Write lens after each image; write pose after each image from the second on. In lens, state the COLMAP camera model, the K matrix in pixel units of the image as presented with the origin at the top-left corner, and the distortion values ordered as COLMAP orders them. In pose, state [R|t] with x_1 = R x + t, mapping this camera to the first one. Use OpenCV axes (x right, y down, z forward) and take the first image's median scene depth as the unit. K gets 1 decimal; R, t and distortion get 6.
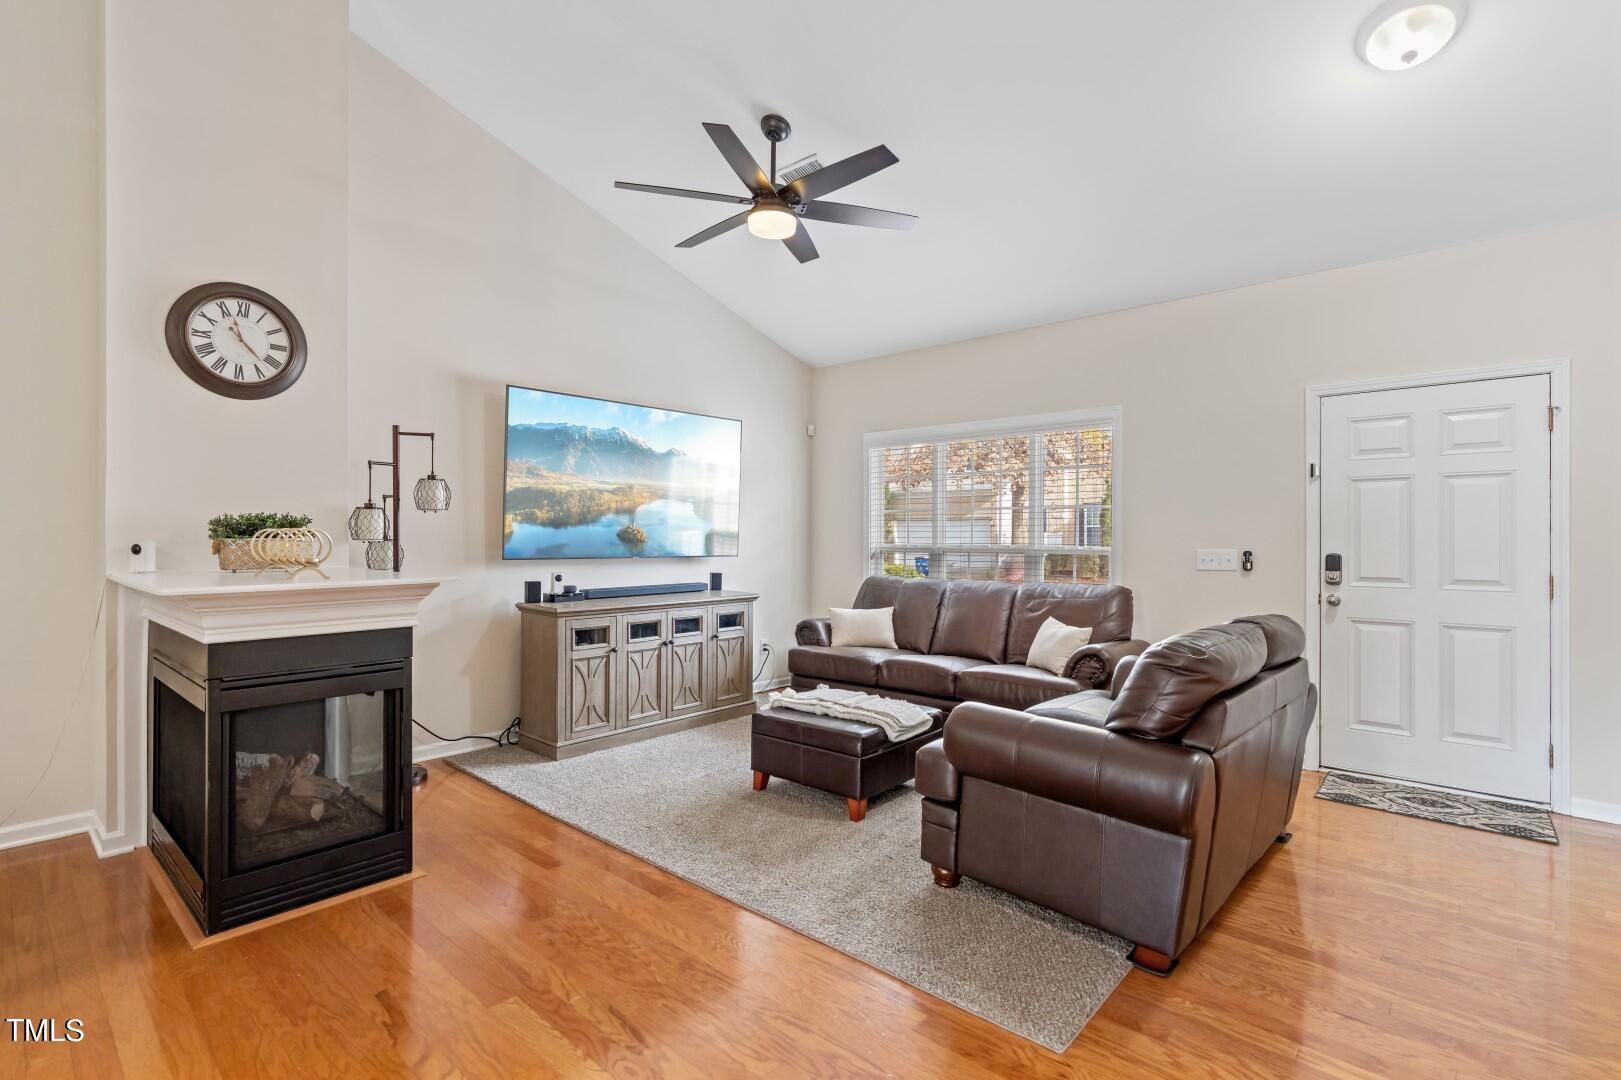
lens RADIAL K [[757.2, 0, 810.5], [0, 757.2, 540.0], [0, 0, 1]] dist [0.000428, 0.000108]
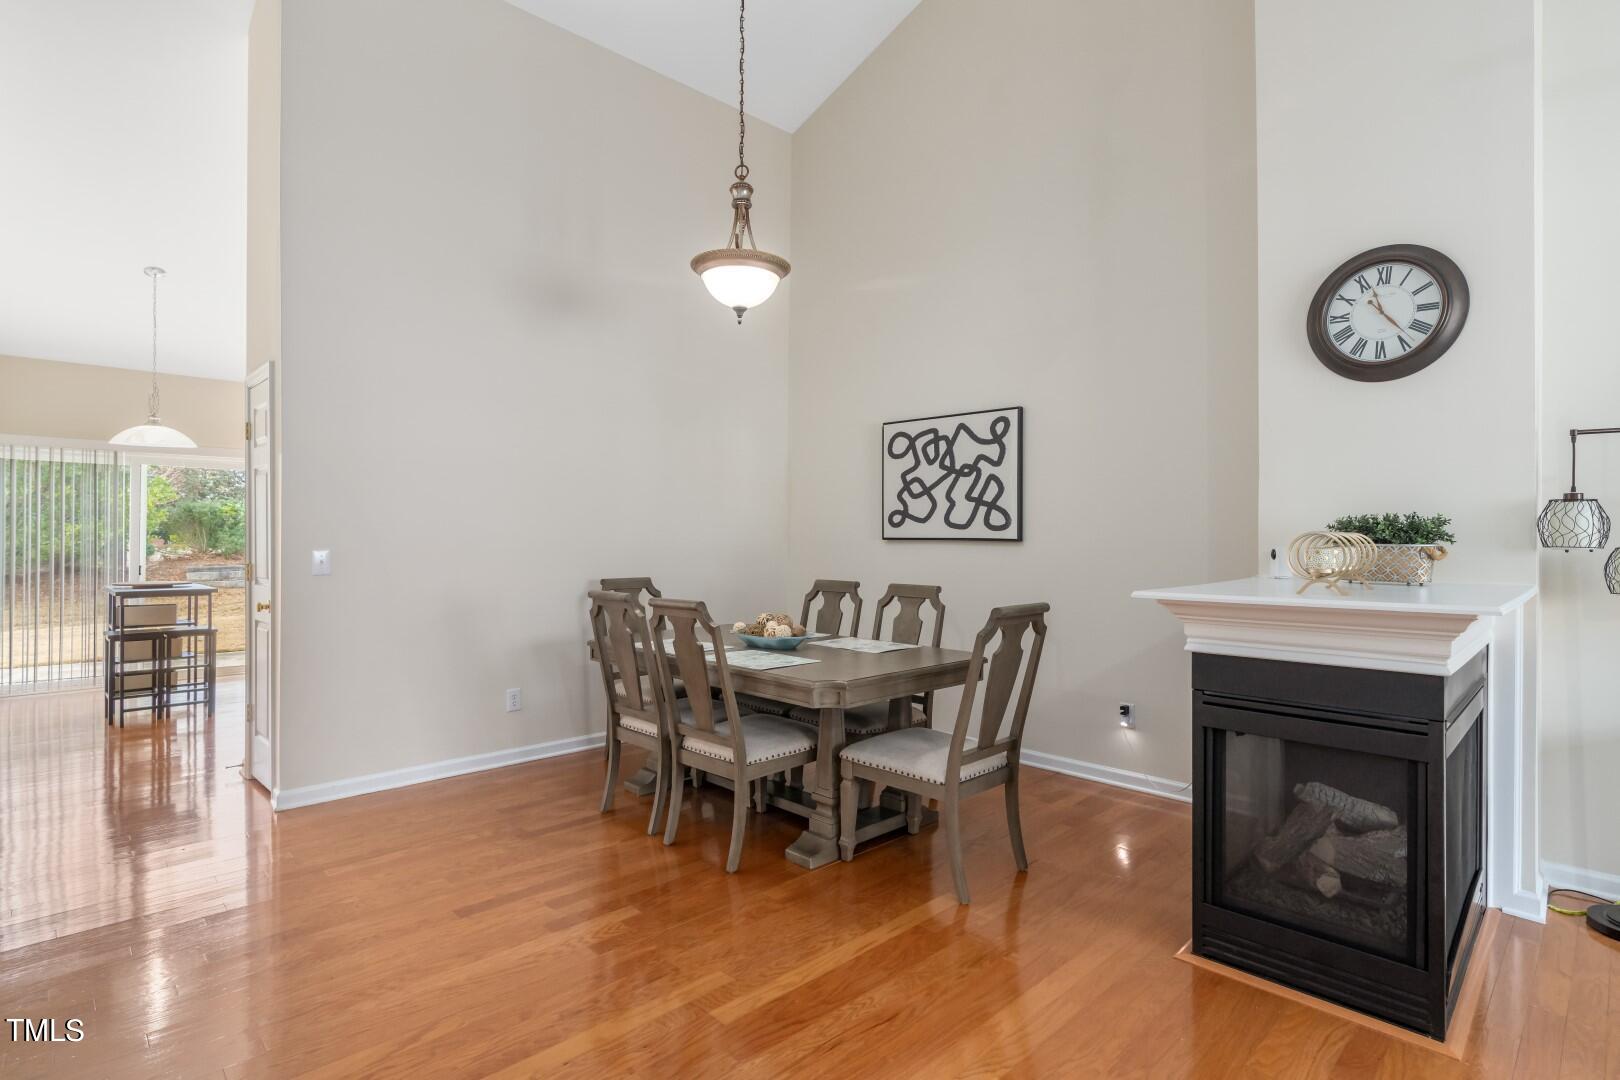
lens RADIAL K [[797.0, 0, 810.0], [0, 797.0, 540.0], [0, 0, 1]] dist [-0.001172, -0.000375]
pose [[-0.057850, 0.000356, -0.998325, 0.185546], [-0.006637, 0.999978, 0.000741, -0.003198], [0.998303, 0.006669, -0.057846, 0.415786]]
